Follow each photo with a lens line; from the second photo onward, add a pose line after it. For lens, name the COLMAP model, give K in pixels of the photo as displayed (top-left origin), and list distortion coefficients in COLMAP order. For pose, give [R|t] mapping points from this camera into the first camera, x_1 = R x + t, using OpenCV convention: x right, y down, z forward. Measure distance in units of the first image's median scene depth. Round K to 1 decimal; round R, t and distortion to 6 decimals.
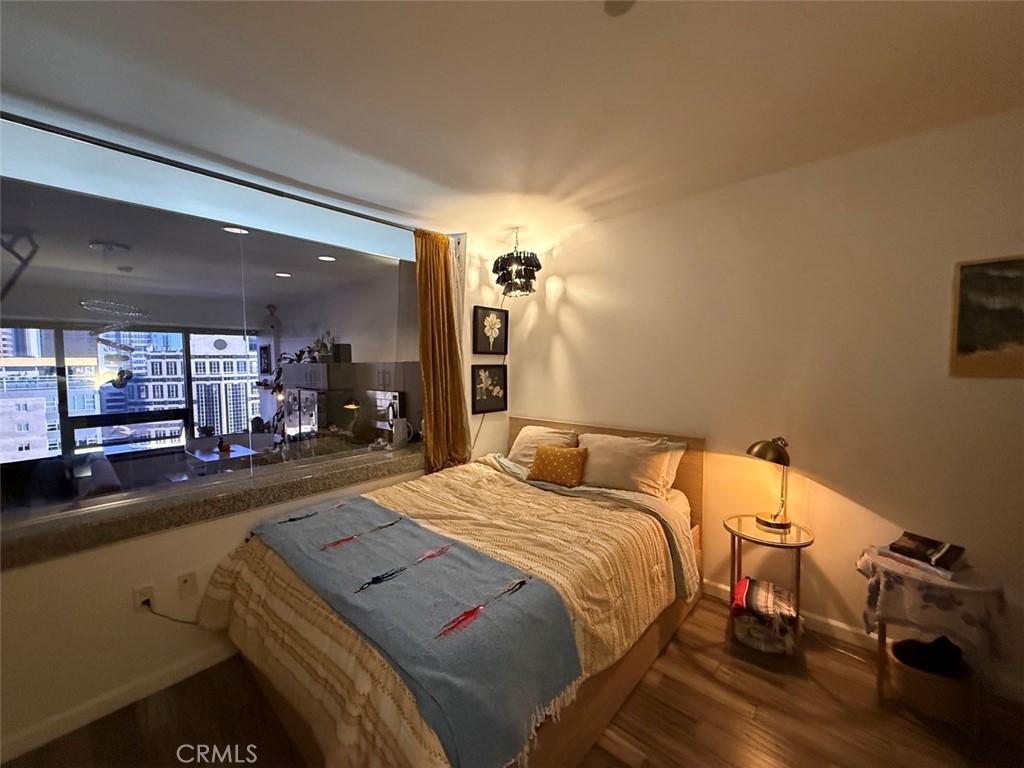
lens RADIAL K [[409.2, 0, 507.9], [0, 409.2, 381.3], [0, 0, 1]] dist [0.000551, 0.000064]
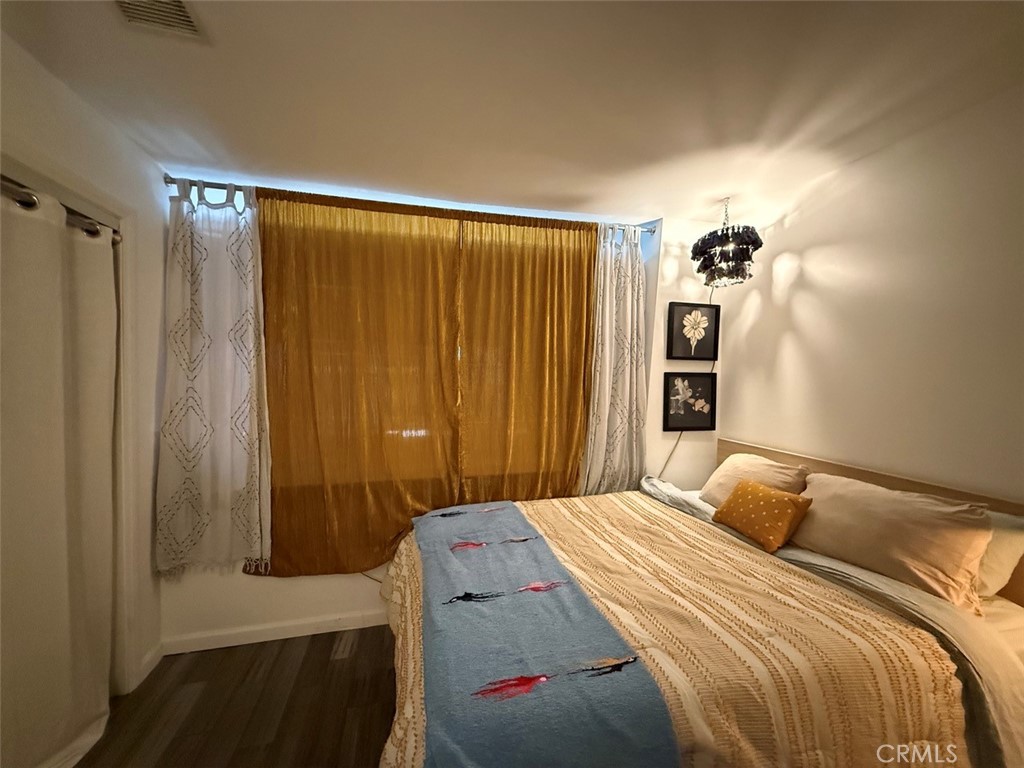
lens RADIAL K [[409.2, 0, 507.9], [0, 409.2, 381.3], [0, 0, 1]] dist [0.000551, 0.000064]
pose [[0.830344, 0.024910, -0.556694, 0.118853], [-0.039795, 0.999100, -0.014652, 0.003880], [0.555828, 0.034320, 0.830588, 0.124113]]
